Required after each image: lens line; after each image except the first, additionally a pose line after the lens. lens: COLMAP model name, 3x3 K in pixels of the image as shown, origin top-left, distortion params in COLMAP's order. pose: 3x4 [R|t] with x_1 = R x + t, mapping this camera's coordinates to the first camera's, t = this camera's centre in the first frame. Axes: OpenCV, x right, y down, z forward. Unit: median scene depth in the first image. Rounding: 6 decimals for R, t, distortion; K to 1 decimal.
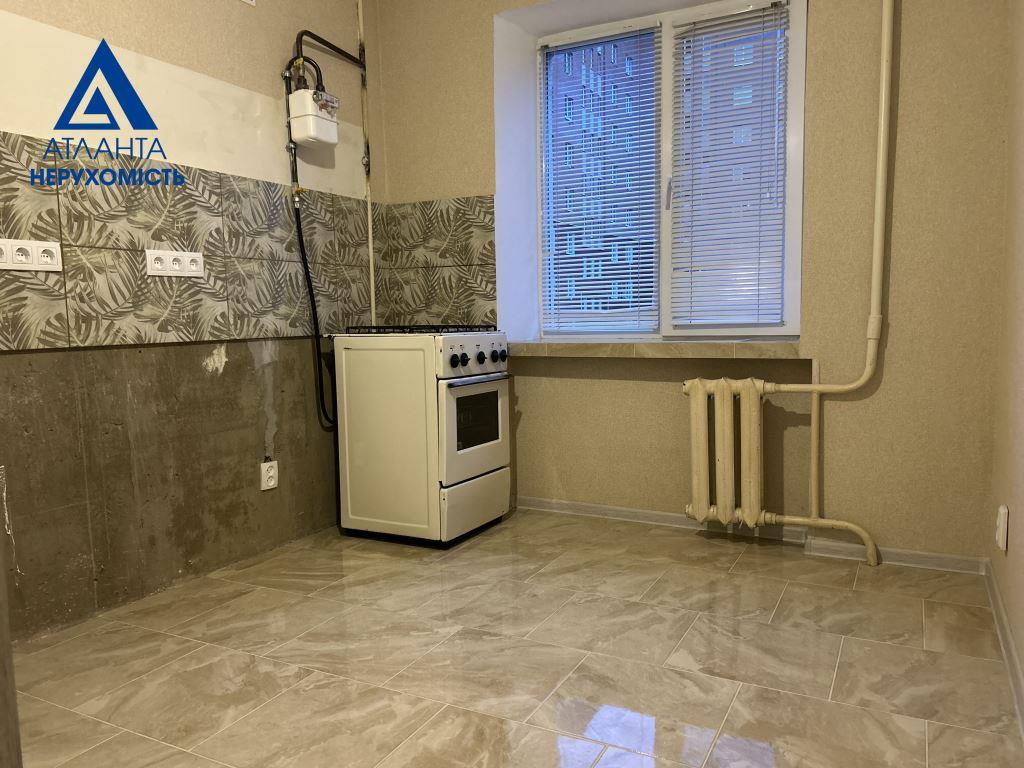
lens RADIAL K [[772.8, 0, 517.5], [0, 772.8, 377.1], [0, 0, 1]] dist [0.011561, -0.024026]
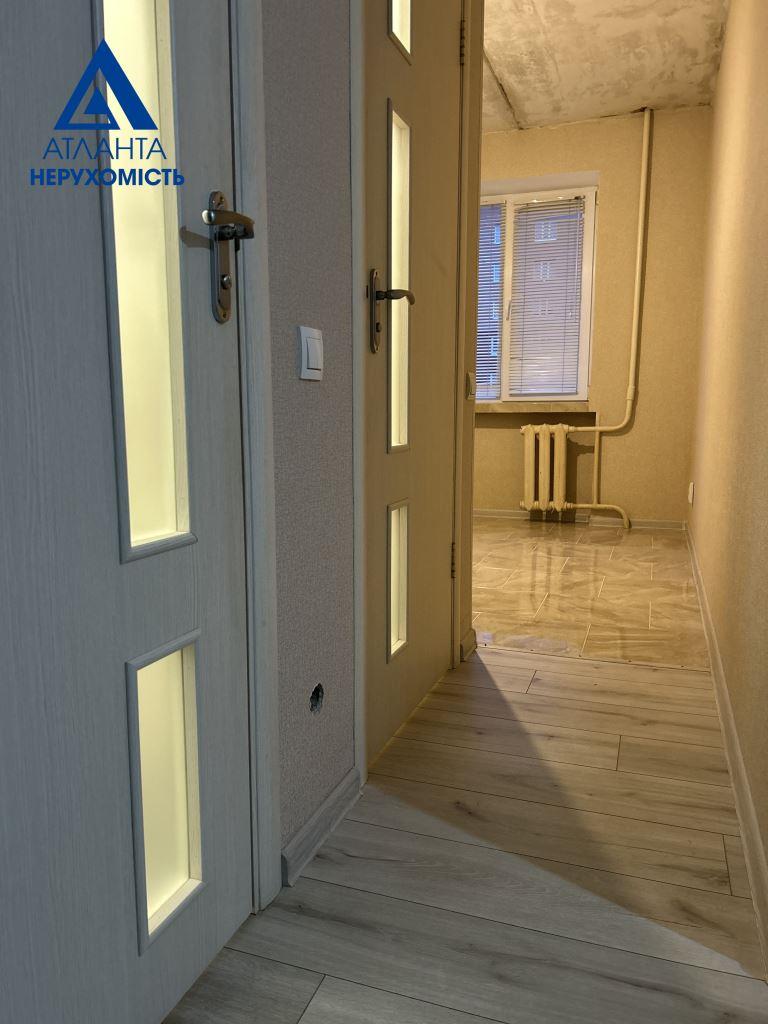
lens RADIAL K [[772.8, 0, 376.2], [0, 772.8, 516.0], [0, 0, 1]] dist [0.011561, -0.024026]
pose [[0.991474, -0.004733, 0.130217, -0.318467], [-0.003509, 0.998008, 0.062990, 0.096057], [-0.130256, -0.062910, 0.989483, -0.634743]]
